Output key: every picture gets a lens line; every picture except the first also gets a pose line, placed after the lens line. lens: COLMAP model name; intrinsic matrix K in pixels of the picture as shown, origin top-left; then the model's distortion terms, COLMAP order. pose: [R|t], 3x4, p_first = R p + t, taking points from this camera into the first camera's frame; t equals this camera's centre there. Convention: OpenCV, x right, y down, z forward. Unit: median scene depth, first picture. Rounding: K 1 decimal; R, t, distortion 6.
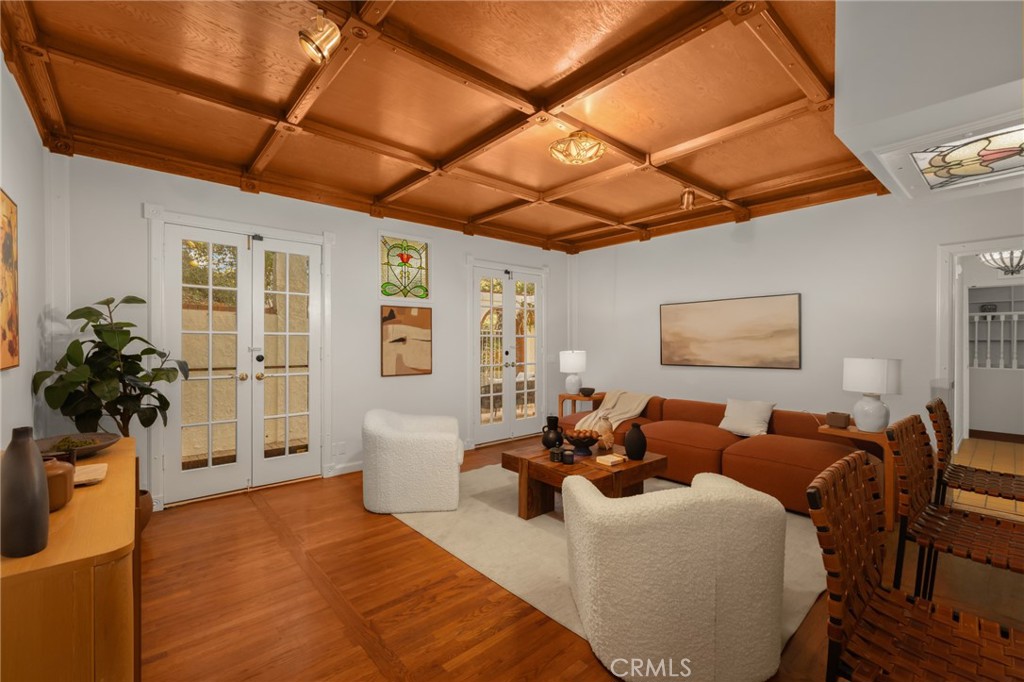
lens RADIAL K [[442.3, 0, 512.0], [0, 442.3, 341.0], [0, 0, 1]] dist [0.000244, -0.000007]
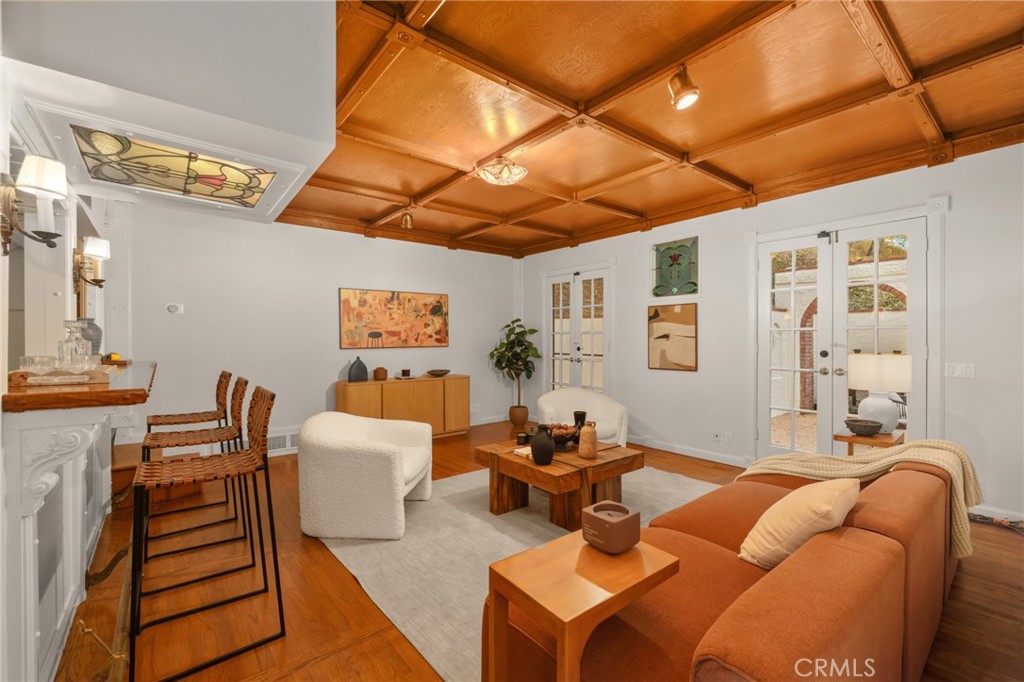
lens RADIAL K [[433.0, 0, 512.0], [0, 433.0, 341.0], [0, 0, 1]] dist [0.000018, 0.000003]
pose [[-0.035831, -0.001304, -0.999357, 0.832798], [-0.003207, 0.999994, -0.001190, 0.011325], [0.999353, 0.003163, -0.035835, 0.687404]]
